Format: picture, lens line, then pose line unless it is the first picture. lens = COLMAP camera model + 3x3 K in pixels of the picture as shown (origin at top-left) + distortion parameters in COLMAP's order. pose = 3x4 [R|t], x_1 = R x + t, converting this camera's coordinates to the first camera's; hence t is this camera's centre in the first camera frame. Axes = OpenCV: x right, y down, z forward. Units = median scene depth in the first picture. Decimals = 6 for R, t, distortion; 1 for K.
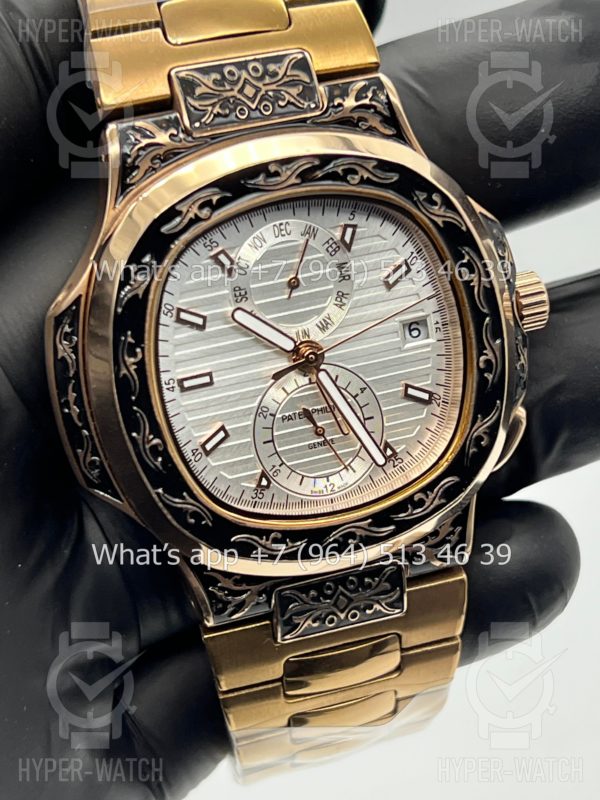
lens RADIAL K [[1916.0, 0, 300.0], [0, 1916.0, 400.0], [0, 0, 1]] dist [0.263747, 0.522687]
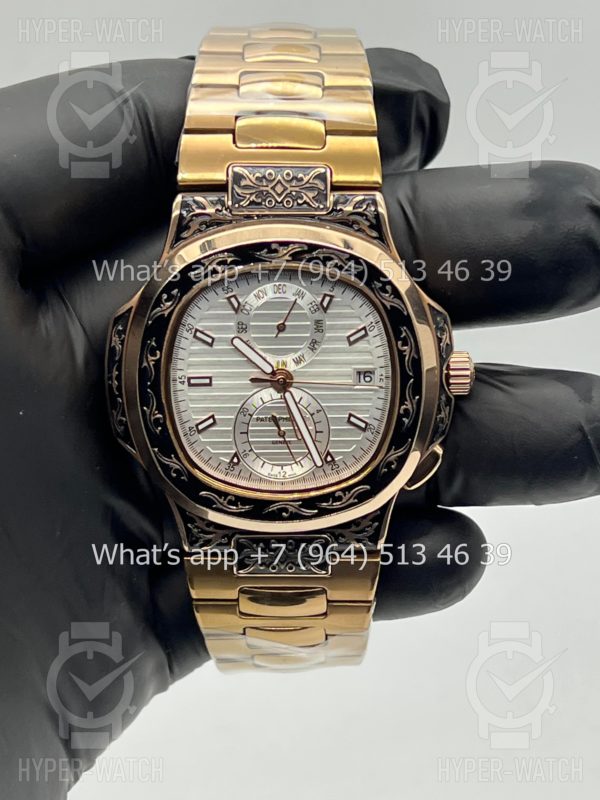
lens RADIAL K [[1916.0, 0, 300.0], [0, 1916.0, 400.0], [0, 0, 1]] dist [0.263747, 0.522687]
pose [[0.950347, 0.208160, -0.231324, 0.347555], [-0.203265, 0.978086, 0.045073, -0.074750], [0.235637, 0.004185, 0.971832, -0.371326]]
